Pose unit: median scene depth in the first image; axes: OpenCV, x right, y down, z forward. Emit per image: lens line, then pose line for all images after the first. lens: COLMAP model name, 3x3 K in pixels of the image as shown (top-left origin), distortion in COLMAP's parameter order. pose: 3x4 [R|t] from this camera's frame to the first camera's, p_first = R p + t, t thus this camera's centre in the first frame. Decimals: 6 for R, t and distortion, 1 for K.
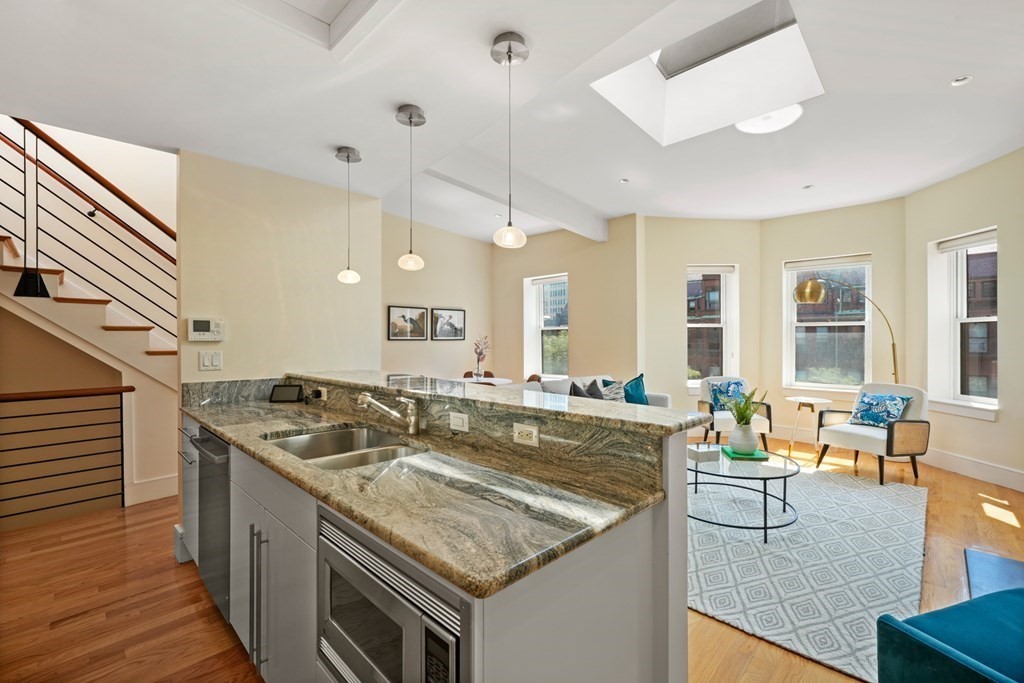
lens RADIAL K [[434.8, 0, 514.7], [0, 434.8, 341.5], [0, 0, 1]] dist [0.004293, -0.001613]
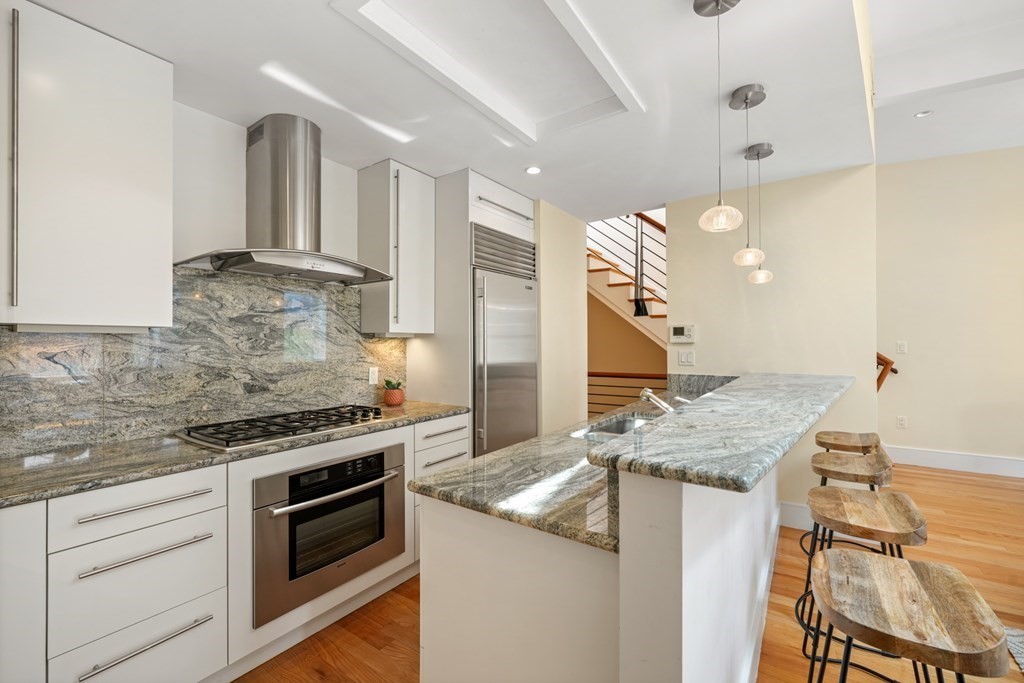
lens RADIAL K [[434.8, 0, 522.9], [0, 434.8, 335.7], [0, 0, 1]] dist [0.004293, -0.001613]
pose [[0.144028, -0.016280, -0.989440, 0.292849], [0.003337, 0.999867, -0.015966, -0.001695], [0.989568, -0.001002, 0.144064, 0.198190]]
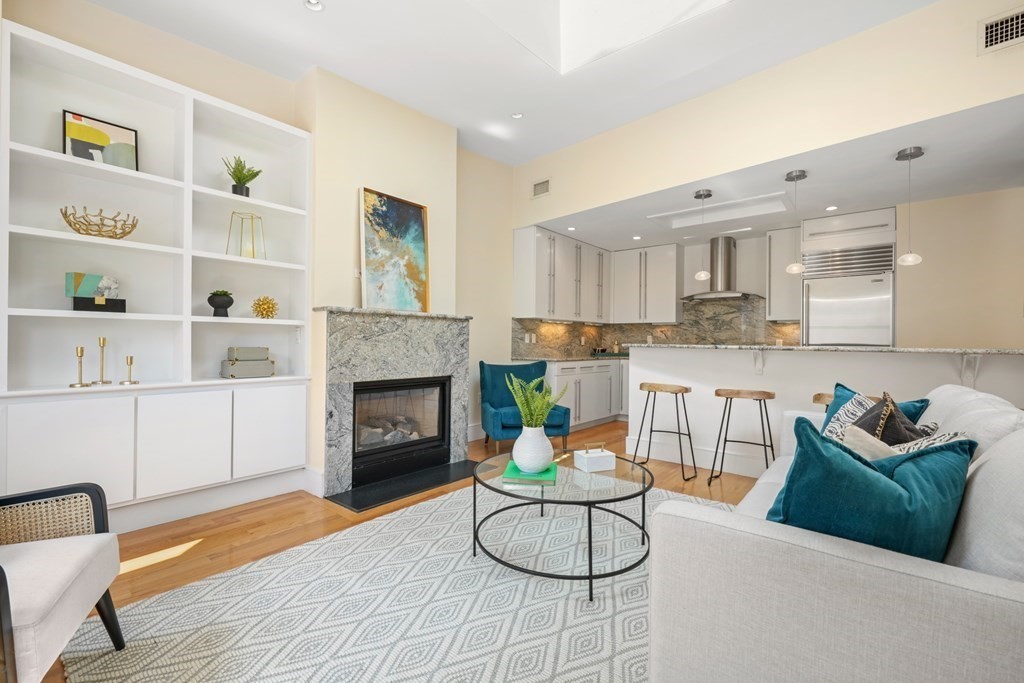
lens RADIAL K [[434.8, 0, 509.0], [0, 434.8, 338.5], [0, 0, 1]] dist [0.004293, -0.001613]
pose [[-0.997091, -0.006751, -0.075922, 0.464895], [-0.006345, 0.999964, -0.005584, 0.044995], [0.075957, -0.005086, -0.997098, 1.250791]]
